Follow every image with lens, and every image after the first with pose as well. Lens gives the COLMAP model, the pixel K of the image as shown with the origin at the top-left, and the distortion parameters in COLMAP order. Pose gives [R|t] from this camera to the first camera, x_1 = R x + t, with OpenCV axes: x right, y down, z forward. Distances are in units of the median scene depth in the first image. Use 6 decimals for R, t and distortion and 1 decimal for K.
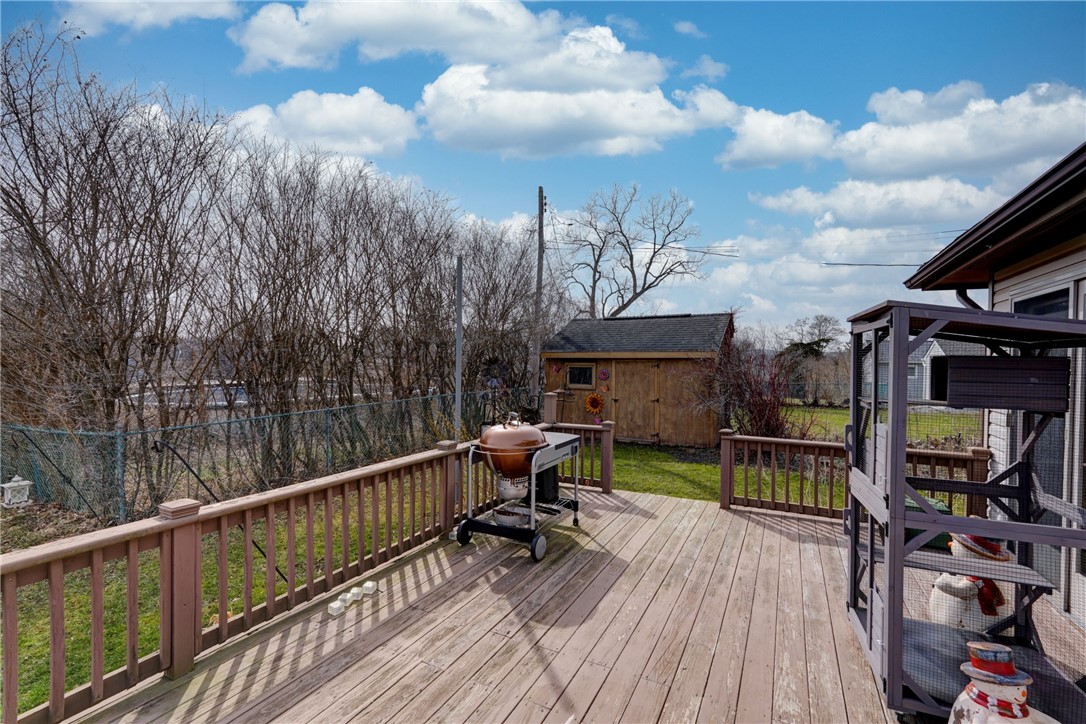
lens RADIAL K [[489.4, 0, 543.0], [0, 489.4, 361.5], [0, 0, 1]] dist [-0.016552, 0.005774]
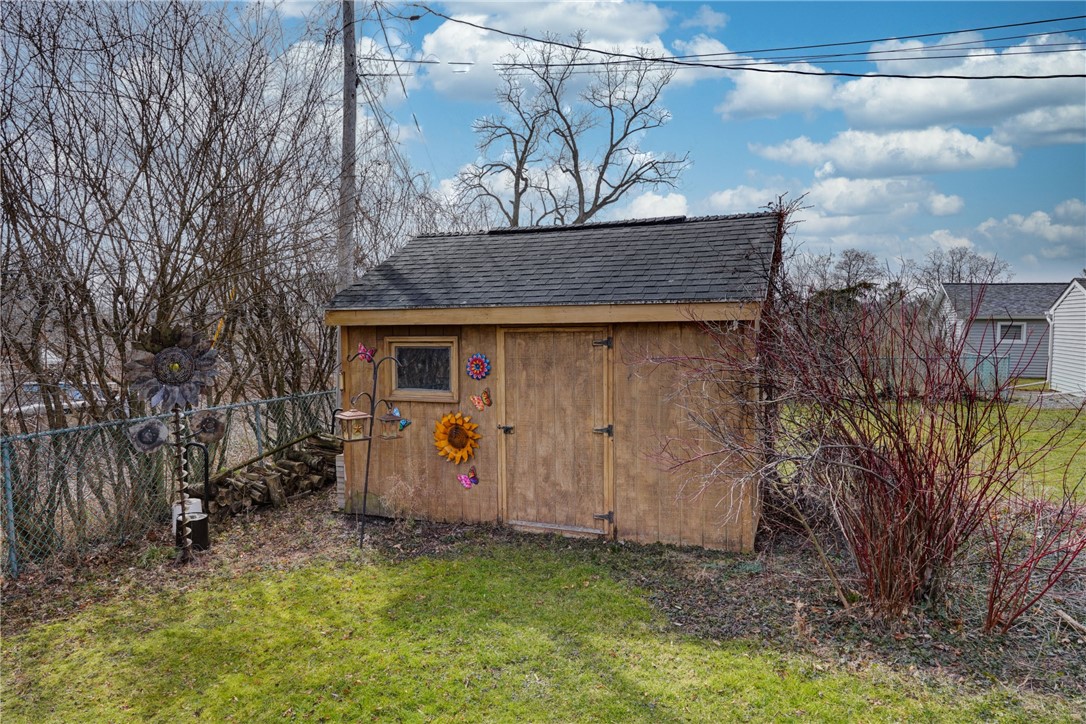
lens RADIAL K [[723.3, 0, 544.0], [0, 723.3, 363.1], [0, 0, 1]] dist [-0.002726, -0.003242]
pose [[0.991877, -0.023260, 0.125058, 0.098092], [0.016137, 0.998205, 0.057670, -0.007684], [-0.126174, -0.055184, 0.990472, 0.384004]]
